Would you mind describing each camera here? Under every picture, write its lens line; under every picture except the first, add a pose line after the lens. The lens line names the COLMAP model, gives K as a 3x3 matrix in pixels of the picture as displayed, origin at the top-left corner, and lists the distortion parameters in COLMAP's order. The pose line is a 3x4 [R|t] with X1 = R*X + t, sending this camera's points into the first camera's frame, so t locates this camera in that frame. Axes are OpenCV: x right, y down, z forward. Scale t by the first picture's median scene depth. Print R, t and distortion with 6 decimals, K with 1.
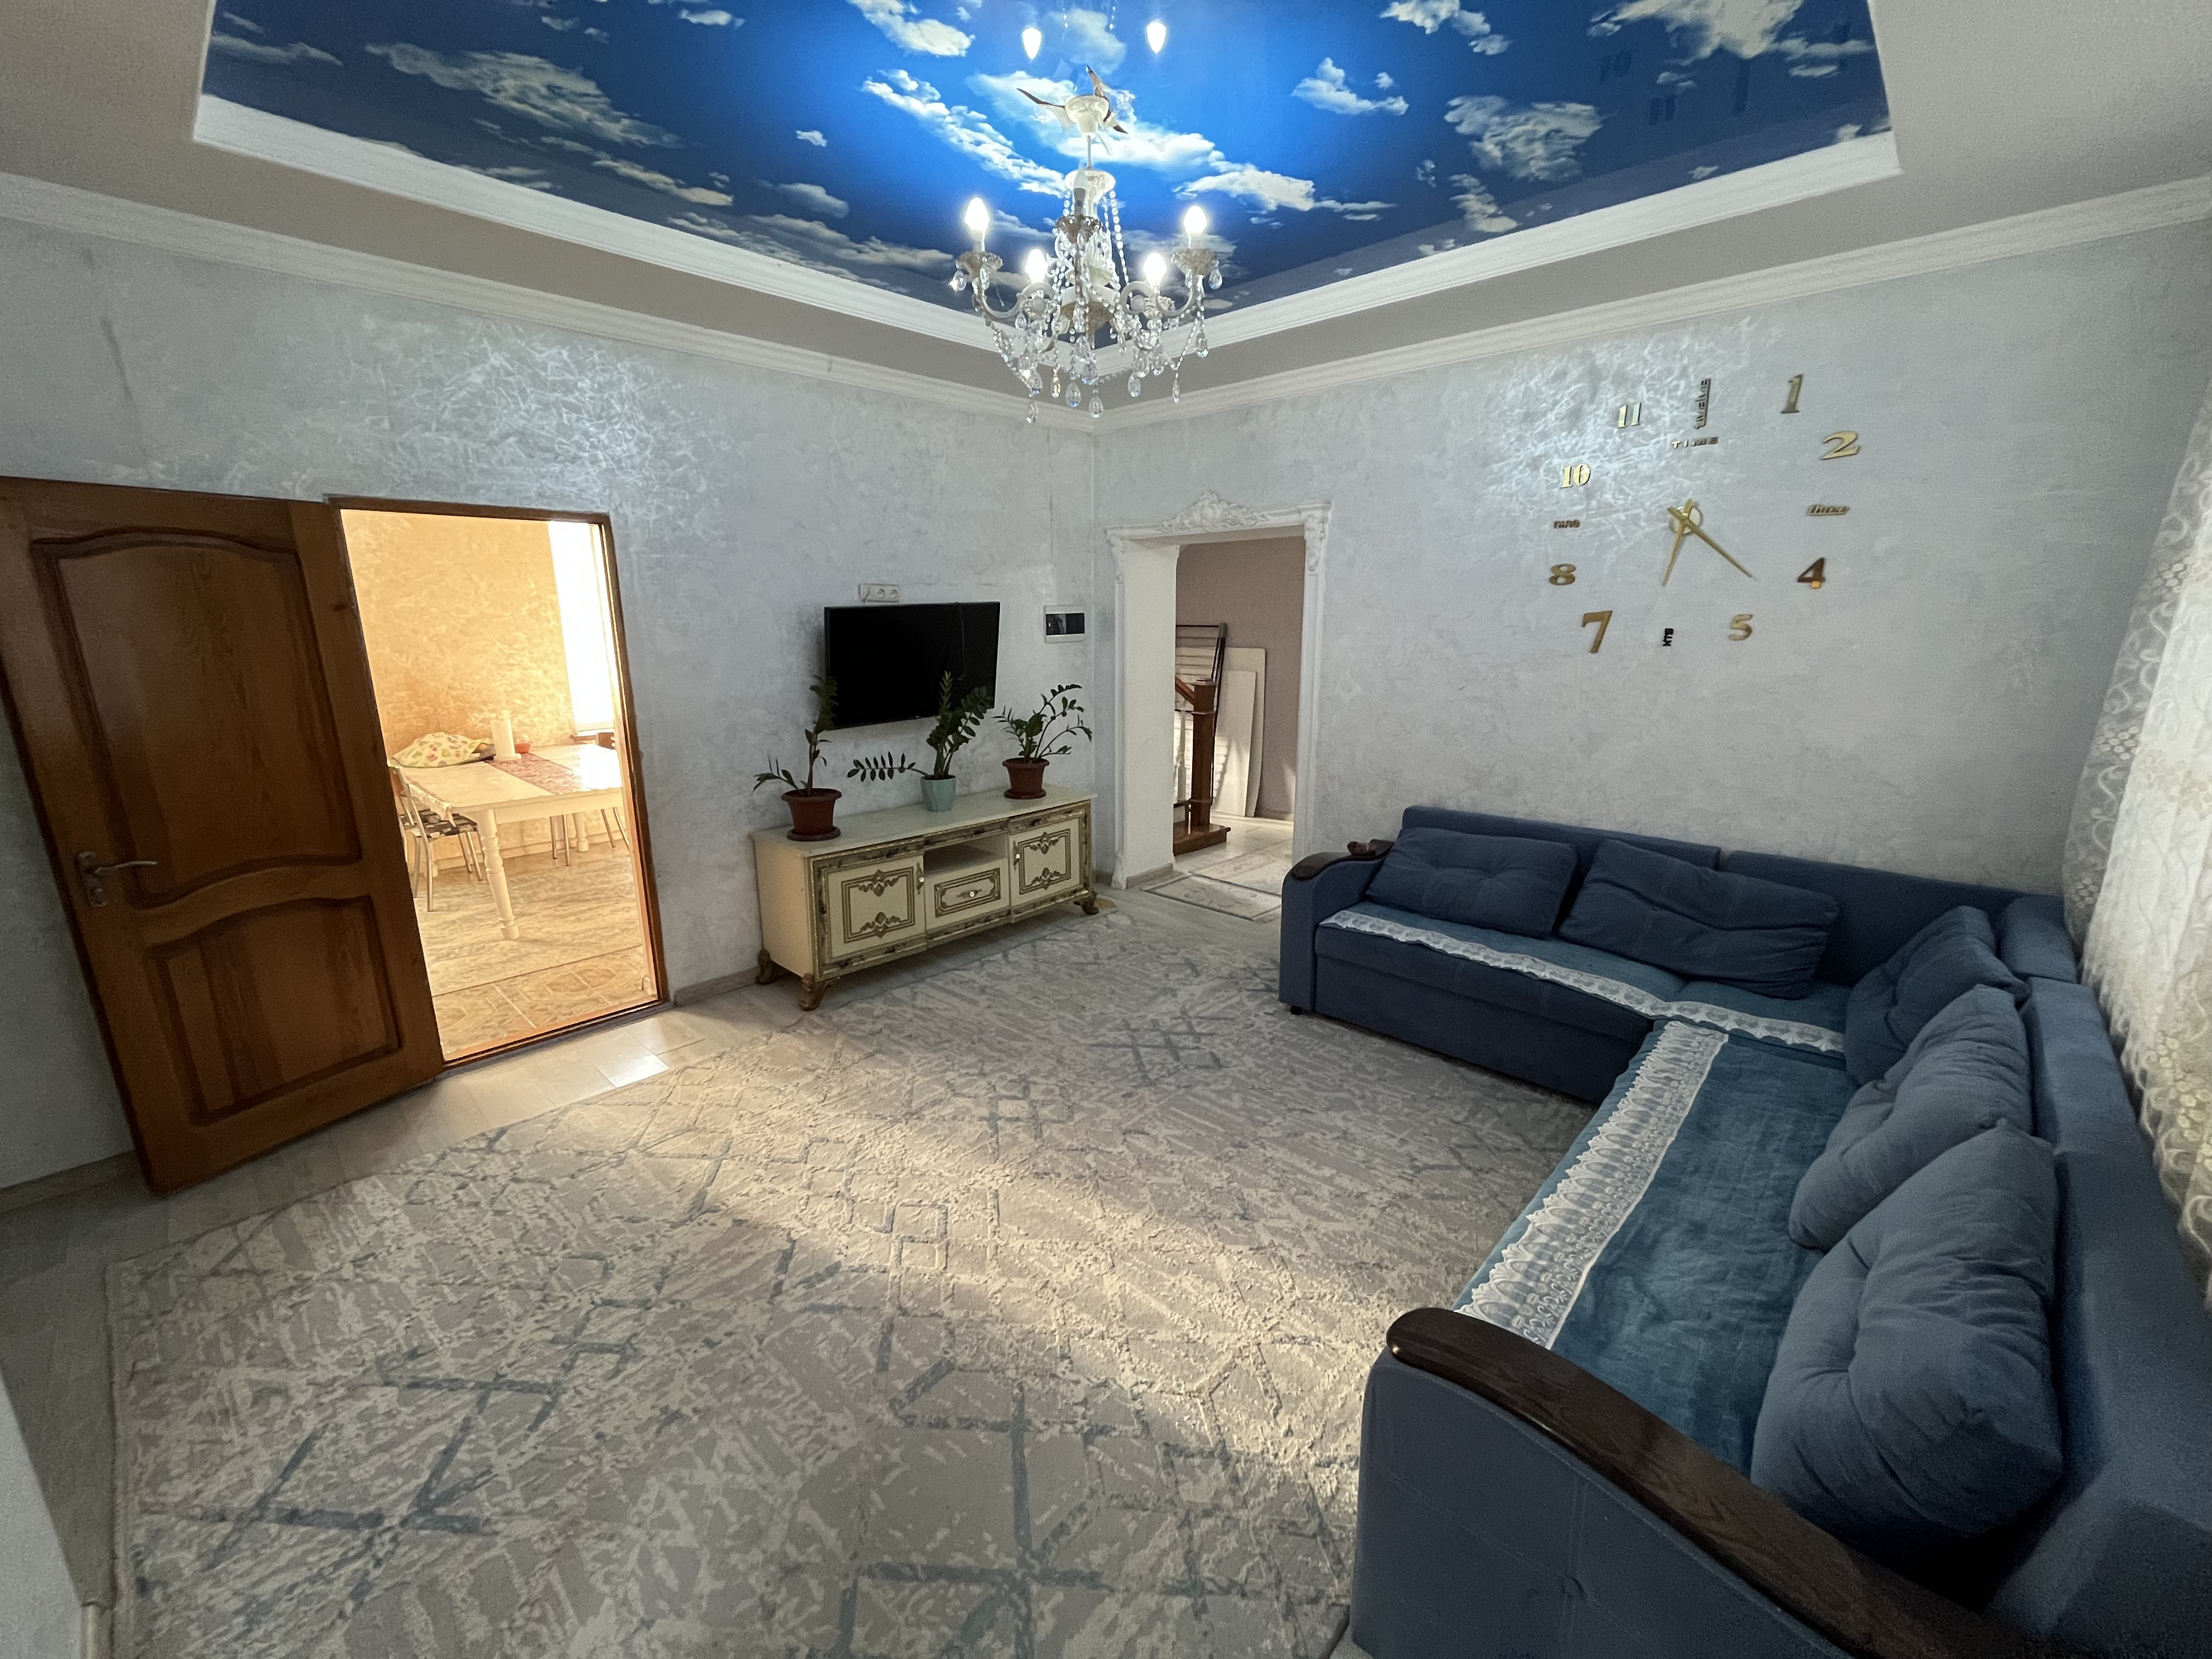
lens RADIAL K [[886.9, 0, 1103.9], [0, 886.9, 825.7], [0, 0, 1]] dist [-0.001024, -0.000140]
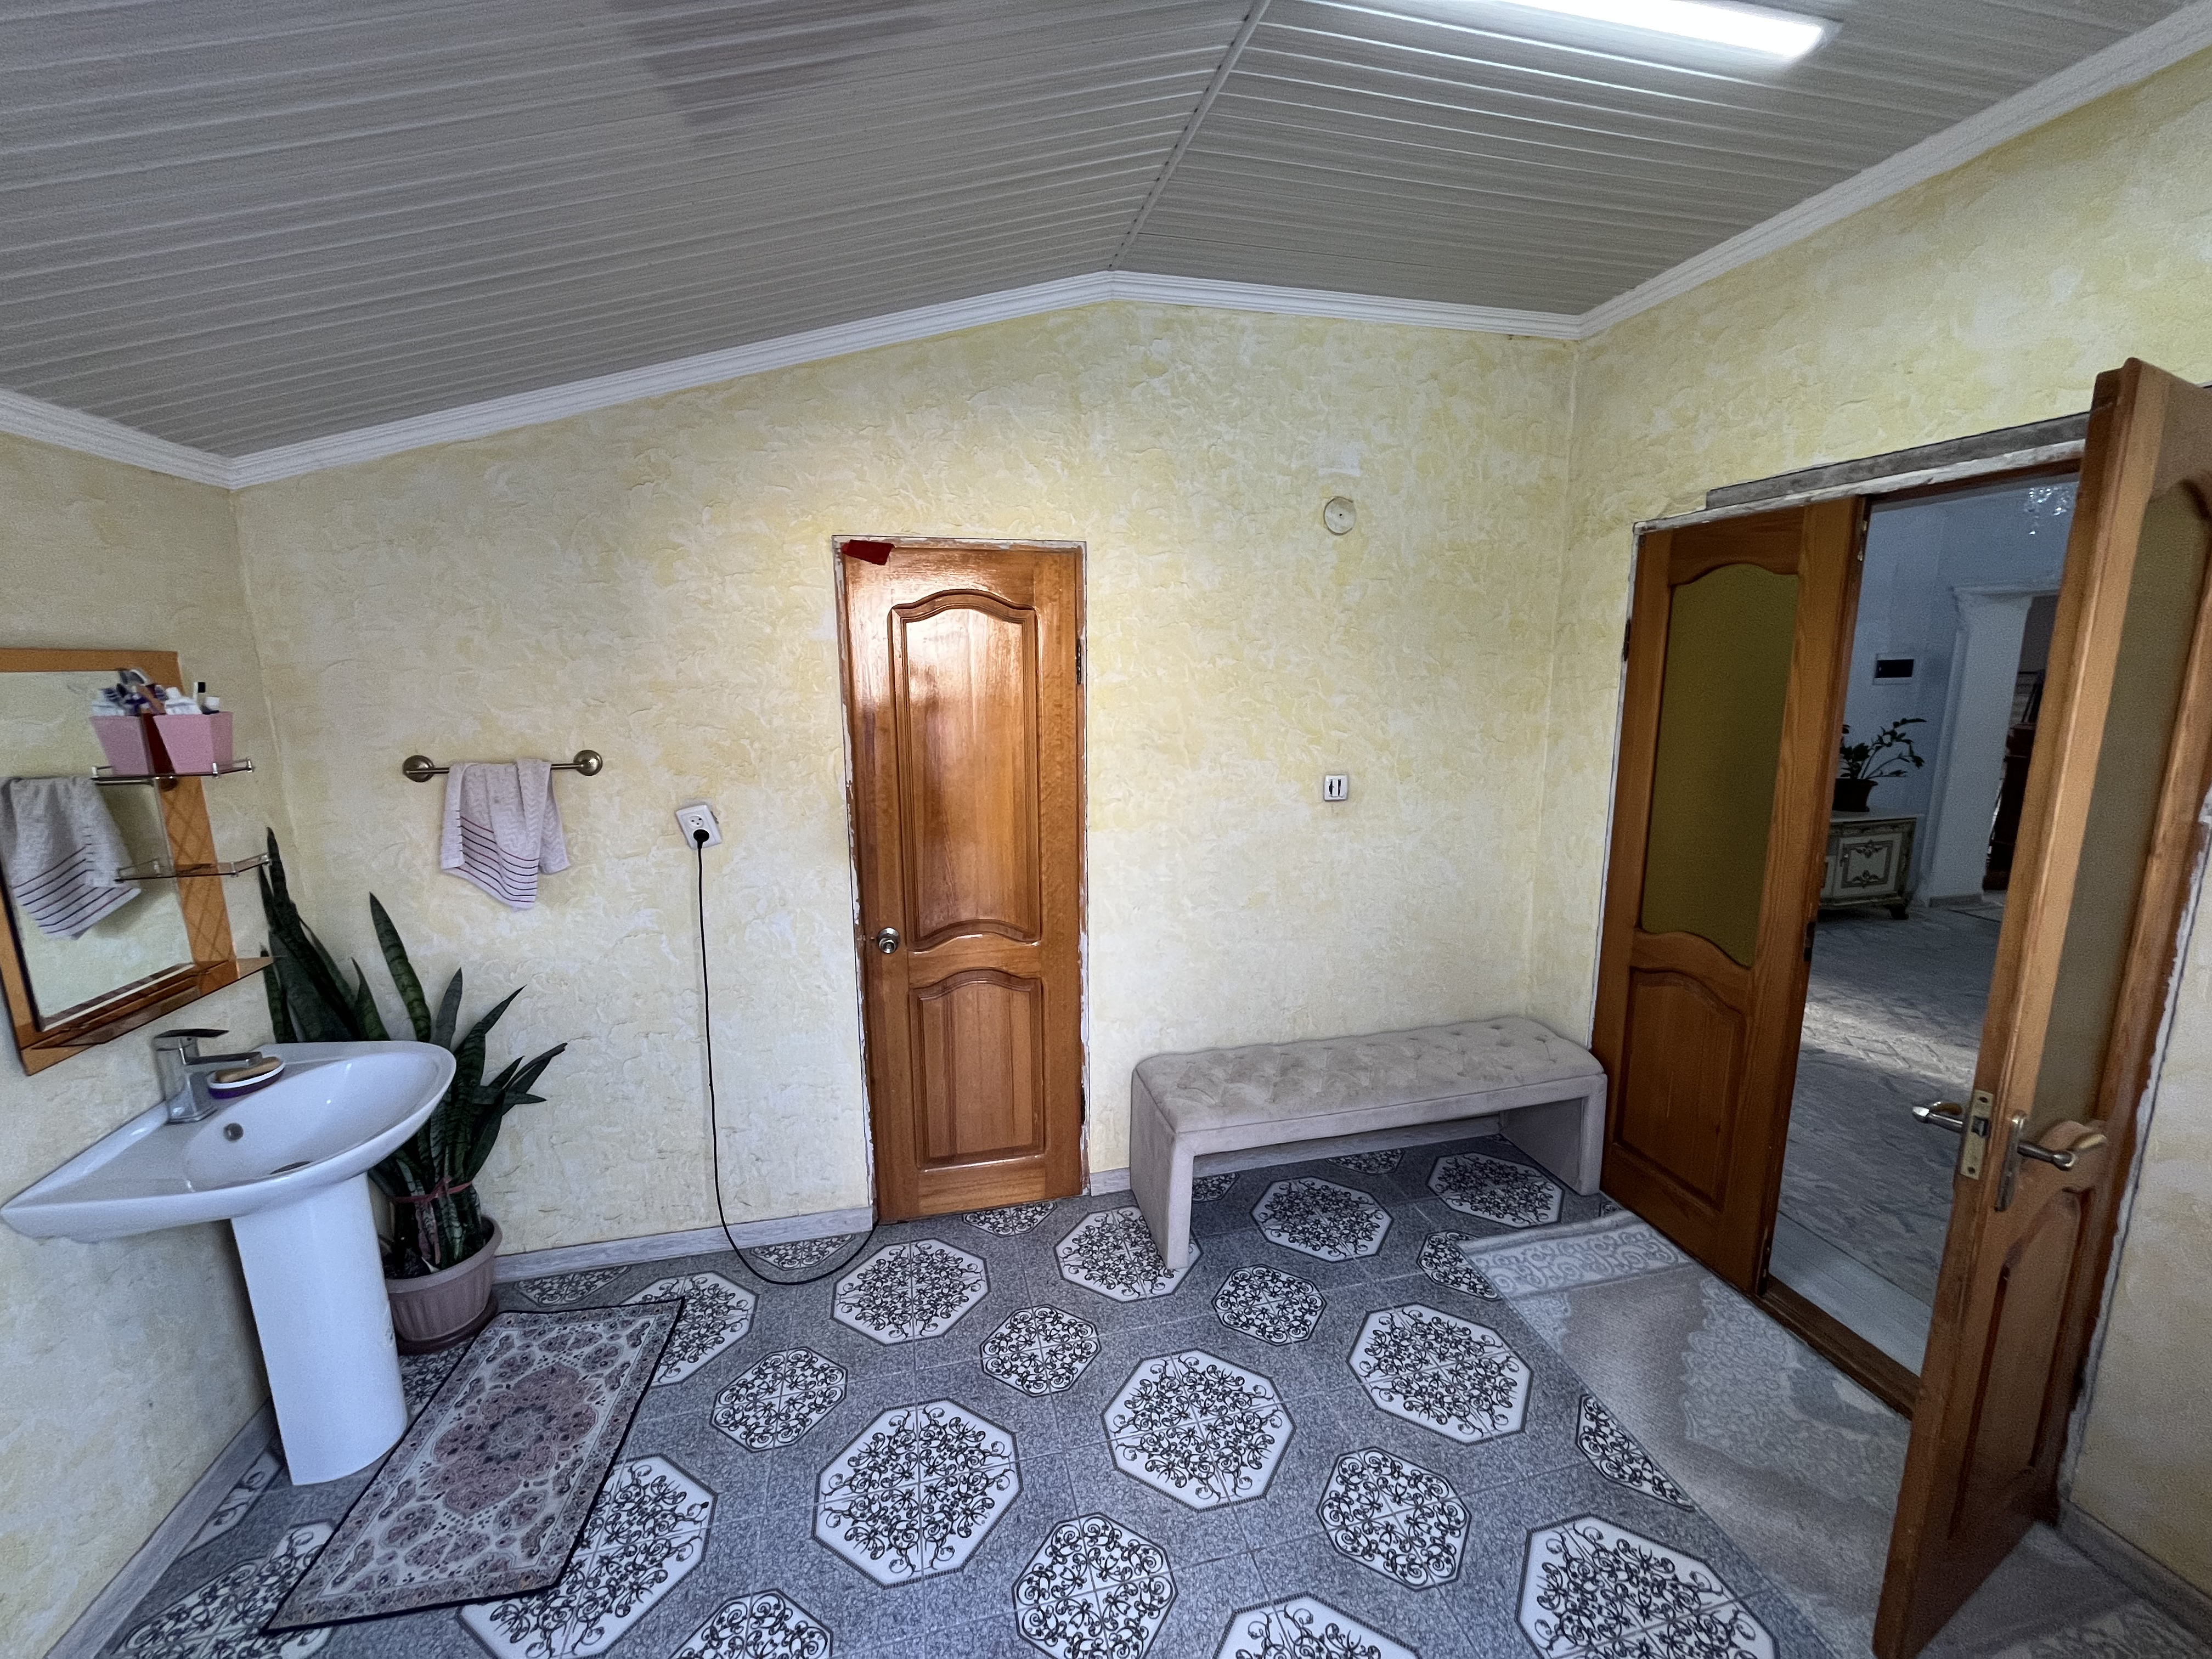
lens RADIAL K [[886.9, 0, 1108.7], [0, 886.9, 832.5], [0, 0, 1]] dist [-0.001024, -0.000140]
pose [[0.833546, 0.097454, -0.543786, -0.267576], [-0.123806, 0.992234, -0.011955, 0.135473], [0.538398, 0.077289, 0.839139, -0.547788]]
